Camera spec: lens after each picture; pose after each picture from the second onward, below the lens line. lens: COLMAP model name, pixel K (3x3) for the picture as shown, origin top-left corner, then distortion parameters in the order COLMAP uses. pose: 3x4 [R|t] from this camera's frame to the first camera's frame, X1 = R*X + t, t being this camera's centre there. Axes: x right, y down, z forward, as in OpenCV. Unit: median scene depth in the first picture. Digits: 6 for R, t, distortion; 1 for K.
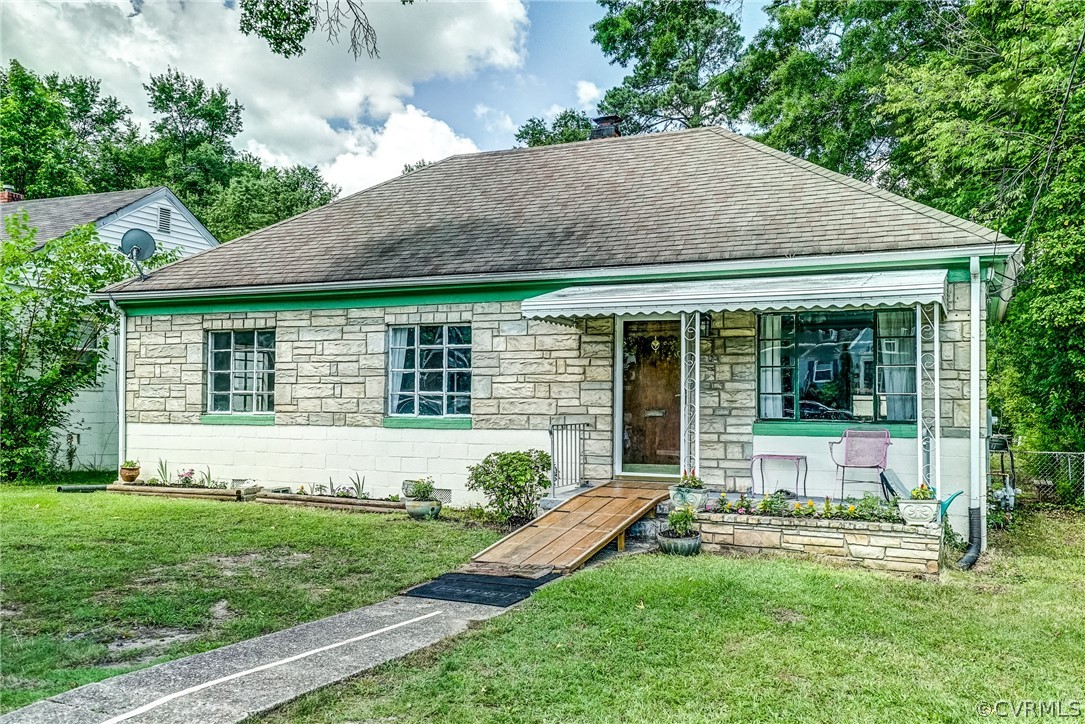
lens RADIAL K [[963.3, 0, 558.4], [0, 963.3, 367.9], [0, 0, 1]] dist [0.001042, 0.102215]
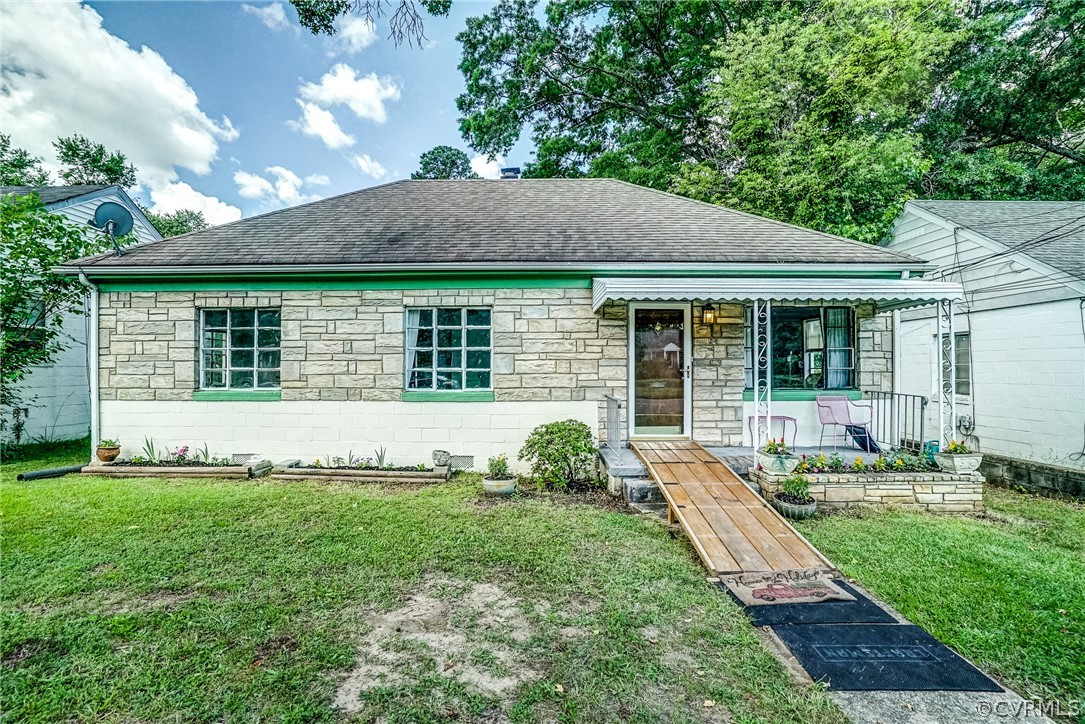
lens RADIAL K [[509.0, 0, 553.0], [0, 509.0, 360.4], [0, 0, 1]] dist [-0.065532, 0.023331]
pose [[0.918886, -0.001648, 0.394519, -0.255826], [-0.006907, 0.999771, 0.020263, 0.003409], [-0.394462, -0.021345, 0.918664, 0.422648]]
